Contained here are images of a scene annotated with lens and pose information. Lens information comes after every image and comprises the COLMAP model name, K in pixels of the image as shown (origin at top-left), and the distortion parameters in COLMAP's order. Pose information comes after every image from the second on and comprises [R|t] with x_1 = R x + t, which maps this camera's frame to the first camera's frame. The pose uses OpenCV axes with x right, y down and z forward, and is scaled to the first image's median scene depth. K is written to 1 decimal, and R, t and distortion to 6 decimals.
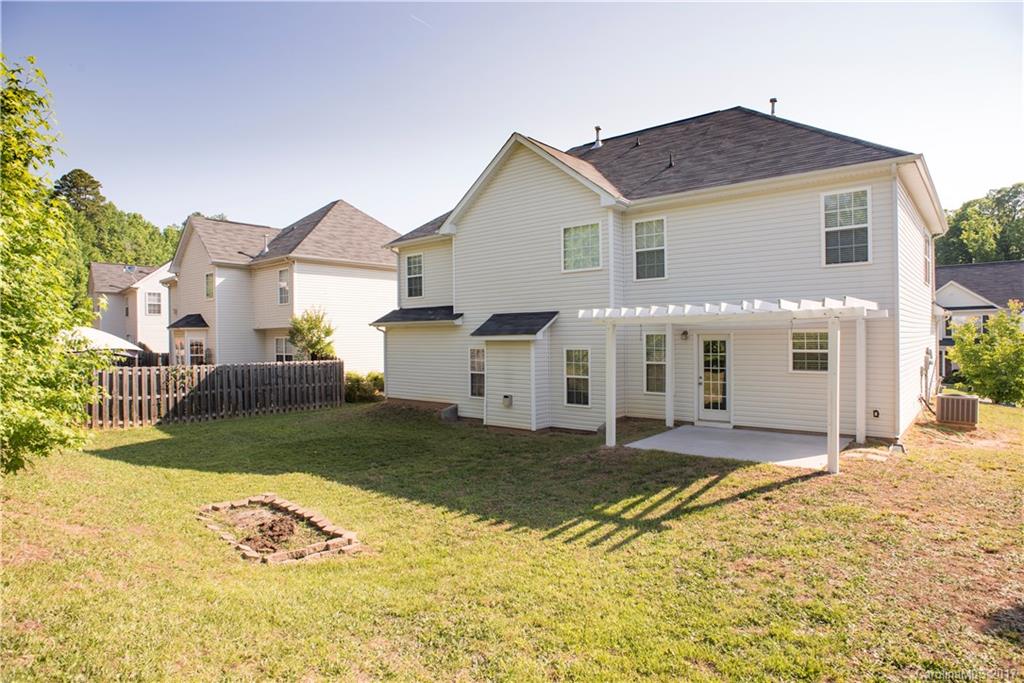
lens RADIAL K [[582.8, 0, 517.6], [0, 582.8, 341.9], [0, 0, 1]] dist [-0.102245, 0.066504]
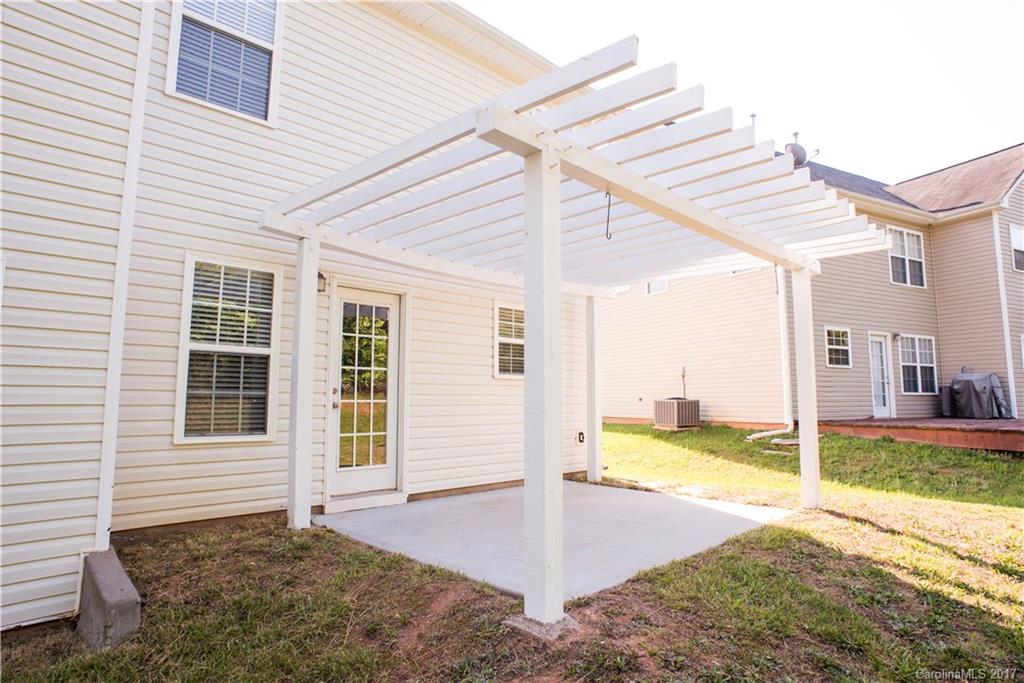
lens RADIAL K [[582.8, 0, 517.6], [0, 582.8, 341.9], [0, 0, 1]] dist [-0.102245, 0.066504]
pose [[0.084120, 0.122919, 0.988845, -0.081437], [0.021122, 0.991920, -0.125098, 0.084644], [-0.996232, 0.031410, 0.080844, 0.873929]]
